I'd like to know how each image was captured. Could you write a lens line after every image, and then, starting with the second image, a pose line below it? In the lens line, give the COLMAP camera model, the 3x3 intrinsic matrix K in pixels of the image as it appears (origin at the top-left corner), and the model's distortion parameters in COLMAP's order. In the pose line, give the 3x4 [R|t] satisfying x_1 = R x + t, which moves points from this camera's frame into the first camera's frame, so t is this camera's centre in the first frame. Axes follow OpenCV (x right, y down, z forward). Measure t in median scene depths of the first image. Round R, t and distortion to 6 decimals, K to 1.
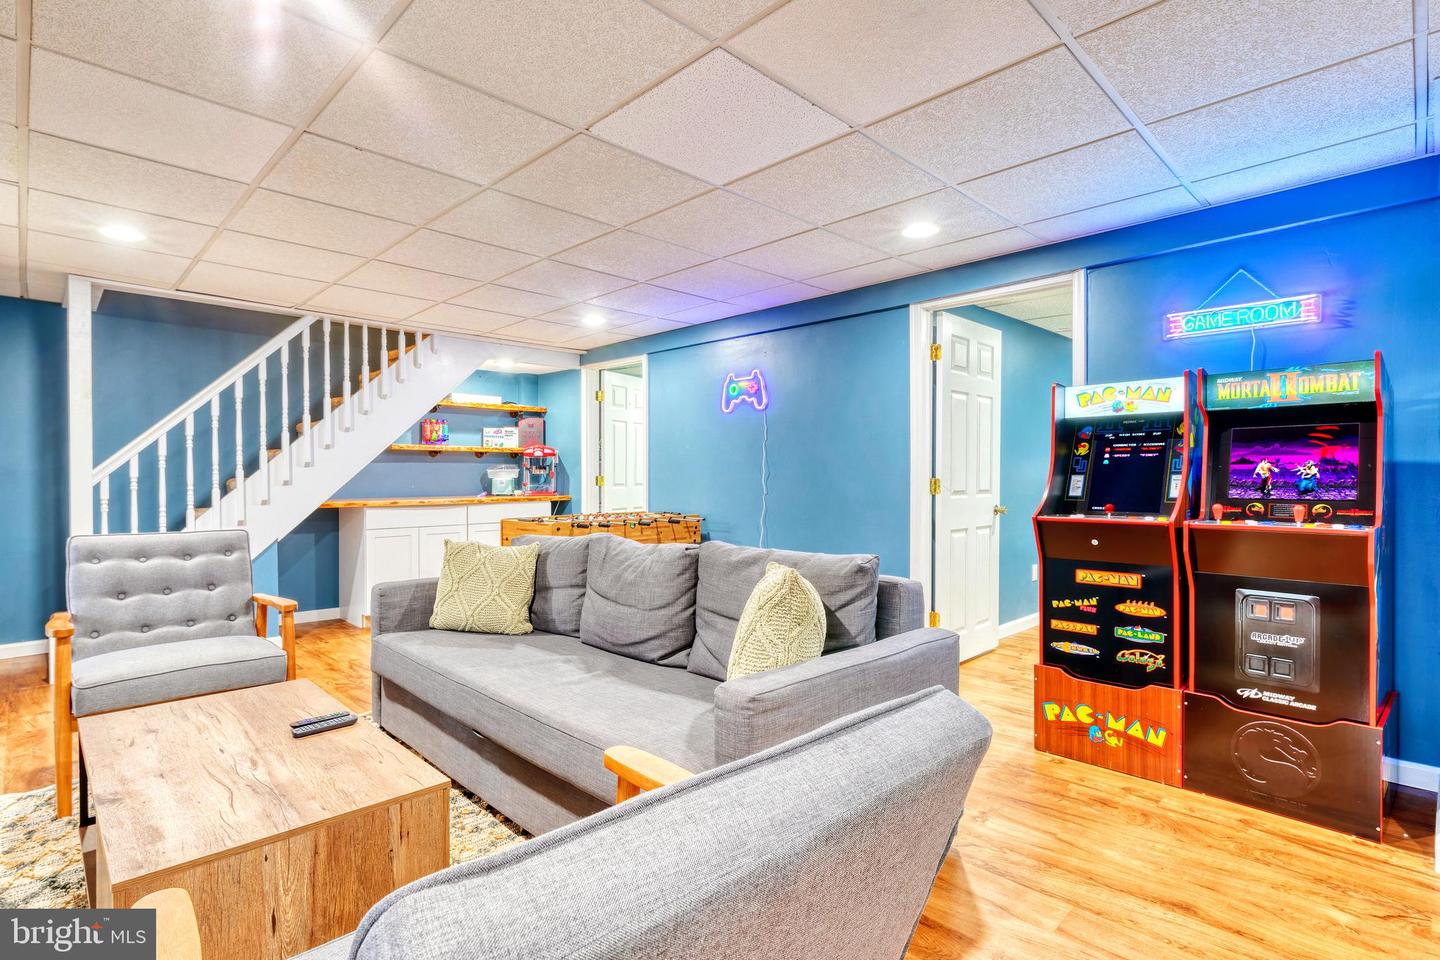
lens RADIAL K [[708.9, 0, 745.1], [0, 708.9, 481.7], [0, 0, 1]] dist [-0.000015, 0.000139]
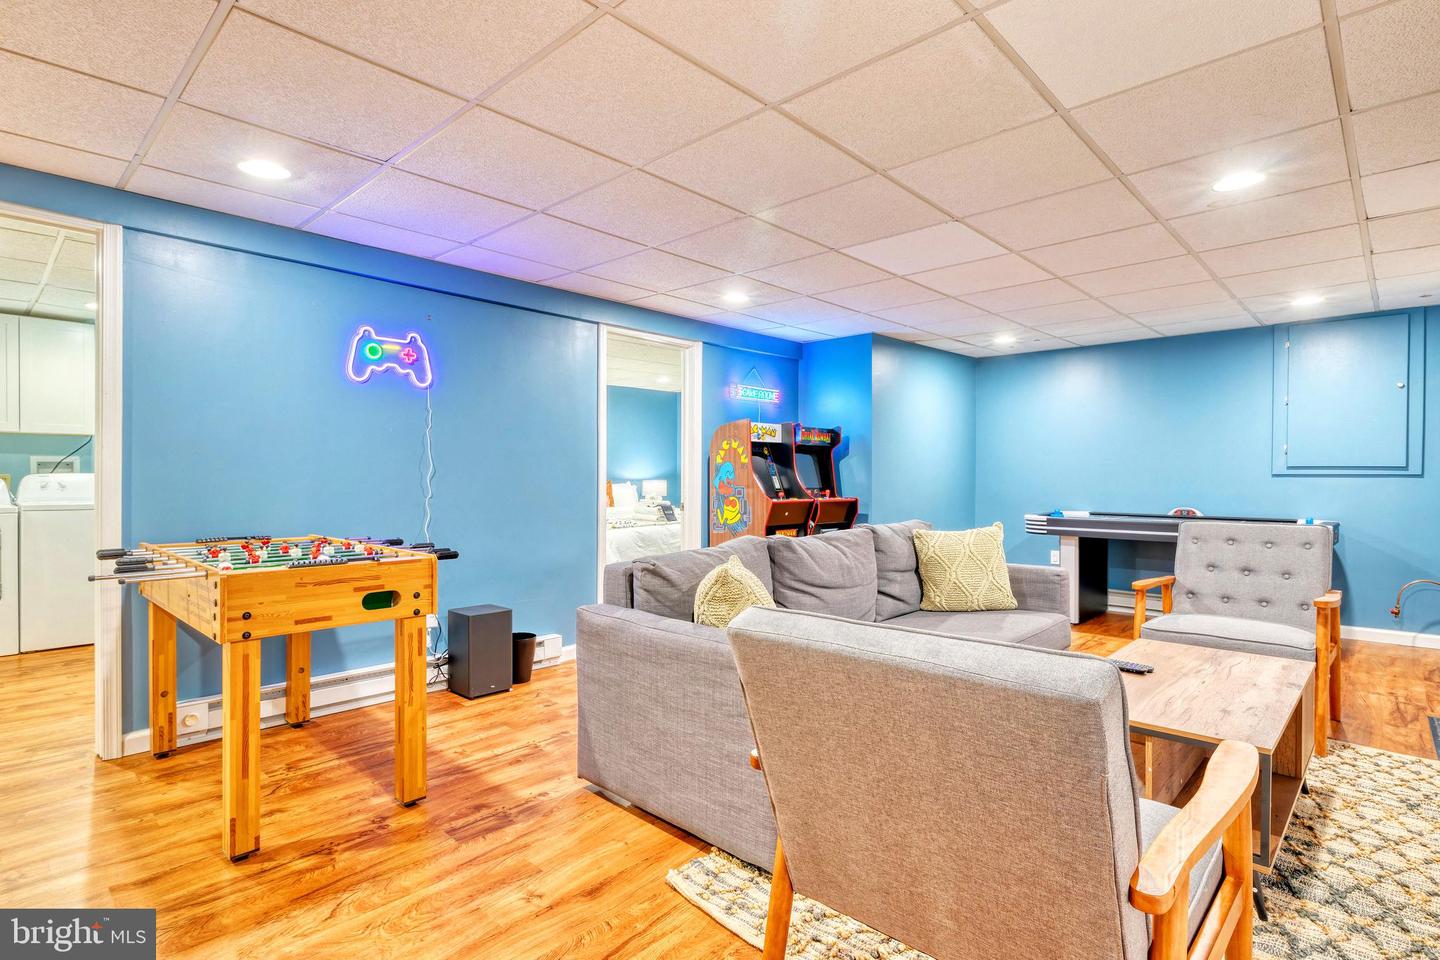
lens RADIAL K [[698.8, 0, 720.0], [0, 698.8, 480.0], [0, 0, 1]] dist [0.000501, 0.000079]
pose [[-0.012510, -0.005237, 0.999908, -0.746389], [0.002777, 0.999982, 0.005272, -0.005971], [-0.999918, 0.002843, -0.012495, 0.701893]]
